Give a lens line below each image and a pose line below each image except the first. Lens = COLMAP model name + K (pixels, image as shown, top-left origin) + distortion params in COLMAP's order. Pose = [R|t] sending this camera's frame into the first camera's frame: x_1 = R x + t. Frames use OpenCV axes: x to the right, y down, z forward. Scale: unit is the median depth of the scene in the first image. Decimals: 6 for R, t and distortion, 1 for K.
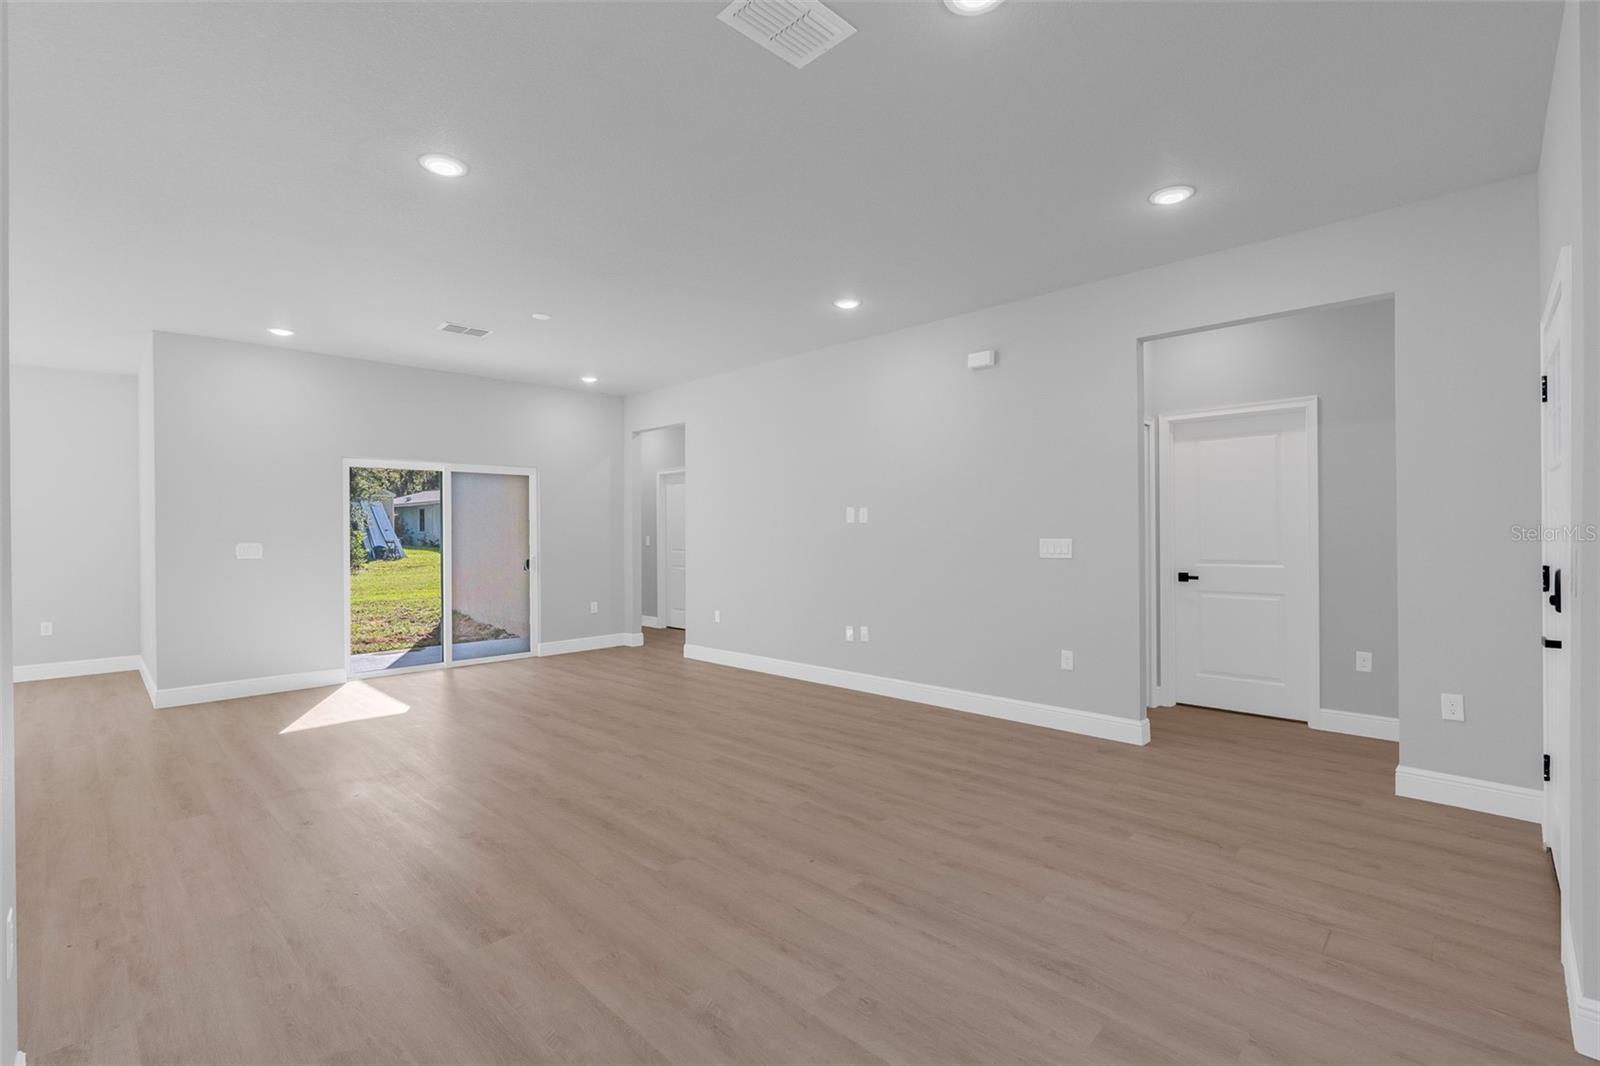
lens RADIAL K [[712.7, 0, 791.3], [0, 712.7, 529.2], [0, 0, 1]] dist [-0.005640, 0.001340]
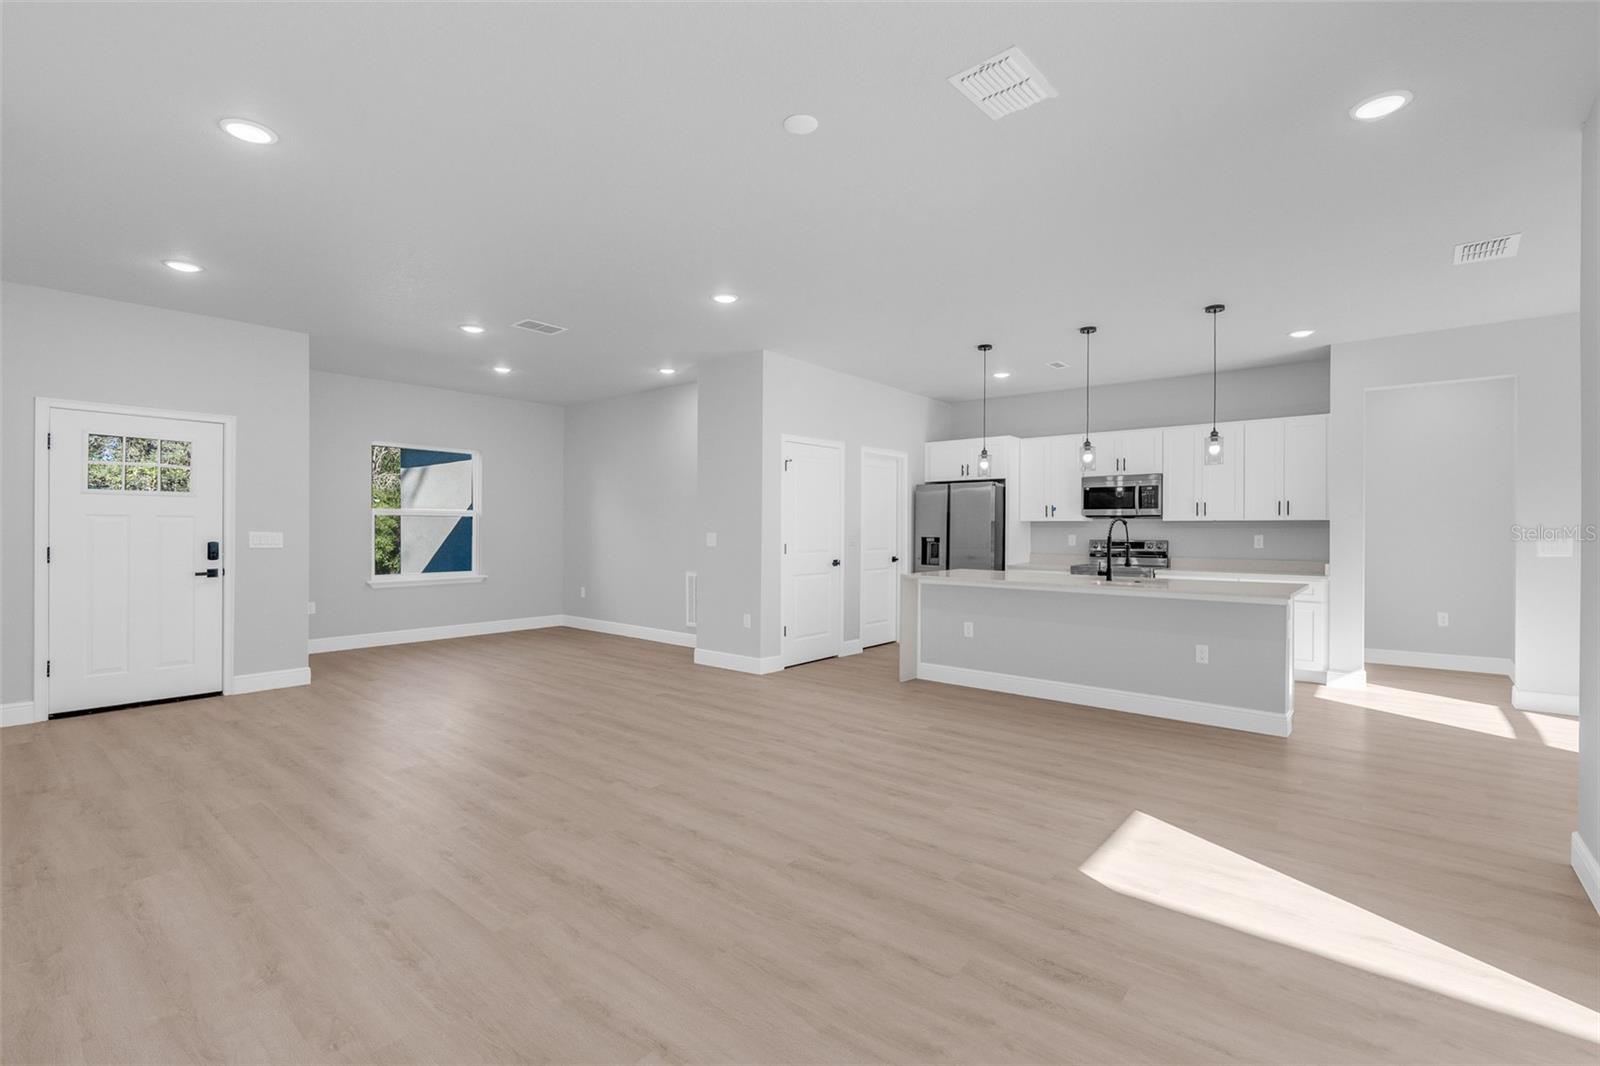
lens RADIAL K [[712.7, 0, 795.0], [0, 712.7, 534.1], [0, 0, 1]] dist [-0.005640, 0.001340]
pose [[-0.996768, 0.002658, -0.080294, -0.365272], [0.002220, 0.999982, 0.005543, 0.009715], [0.080308, 0.005347, -0.996756, 1.860495]]
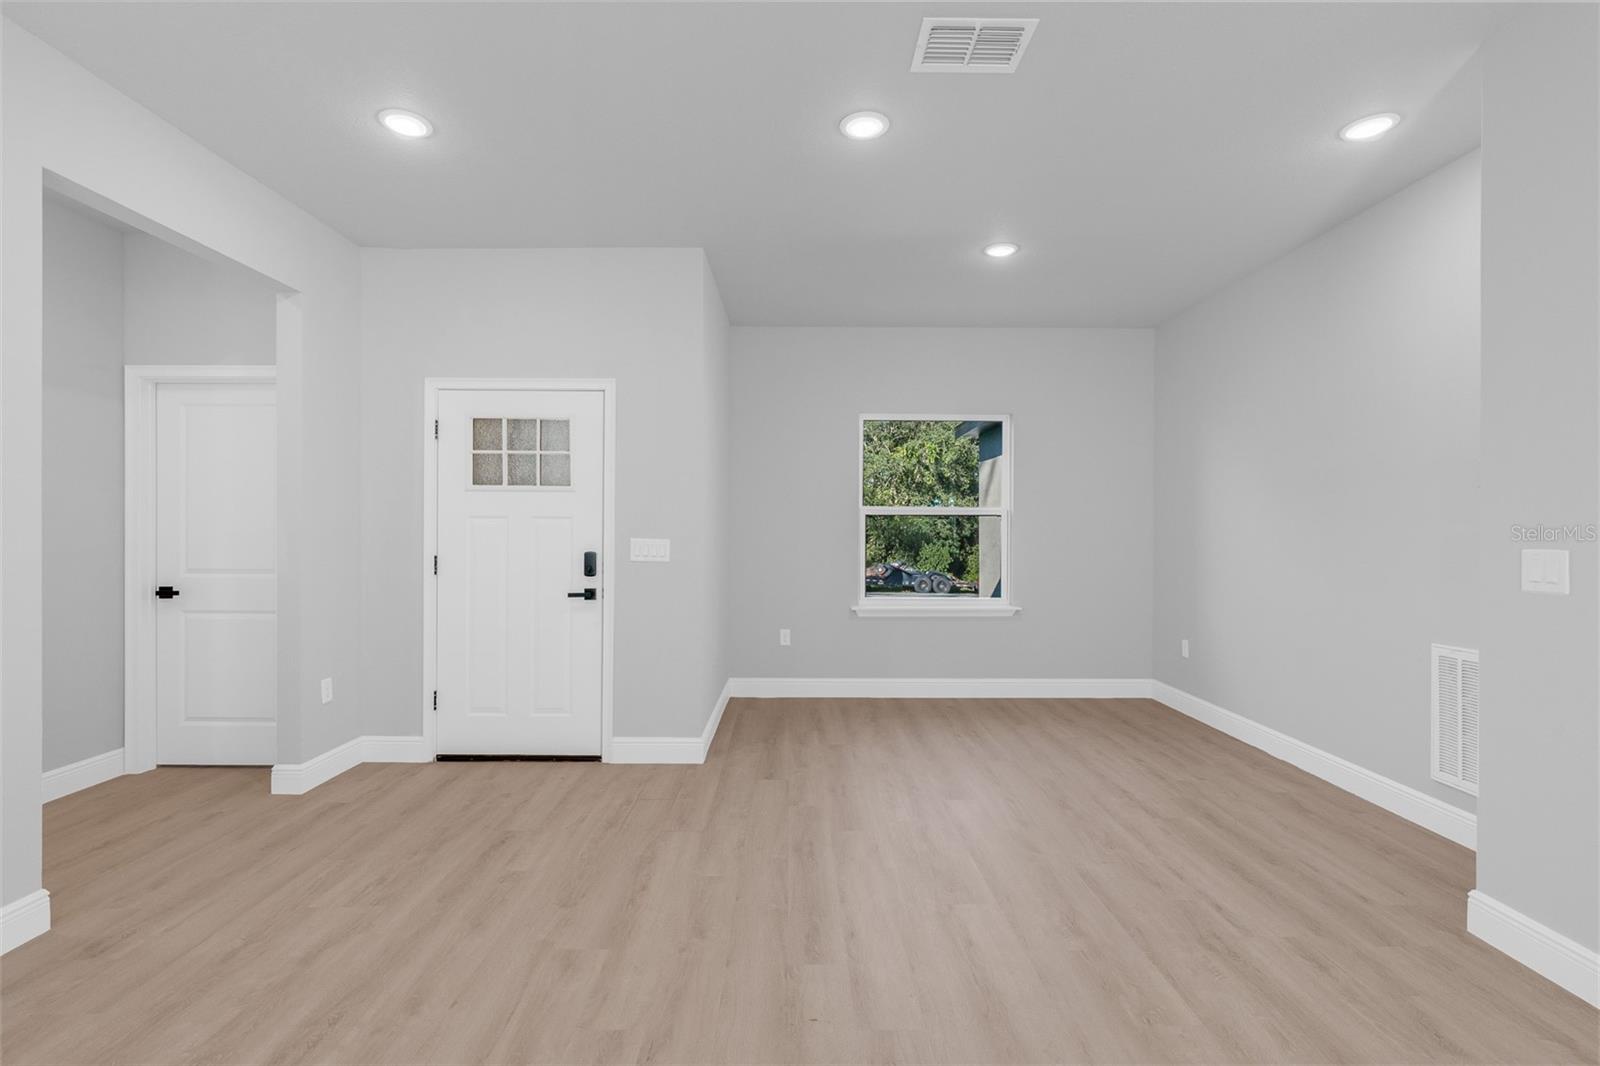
lens RADIAL K [[712.7, 0, 798.6], [0, 712.7, 534.1], [0, 0, 1]] dist [-0.005640, 0.001340]
pose [[-0.707490, 0.000661, 0.706723, -0.288640], [-0.000703, 0.999998, -0.001639, 0.006292], [-0.706723, -0.001656, -0.707488, 0.986517]]
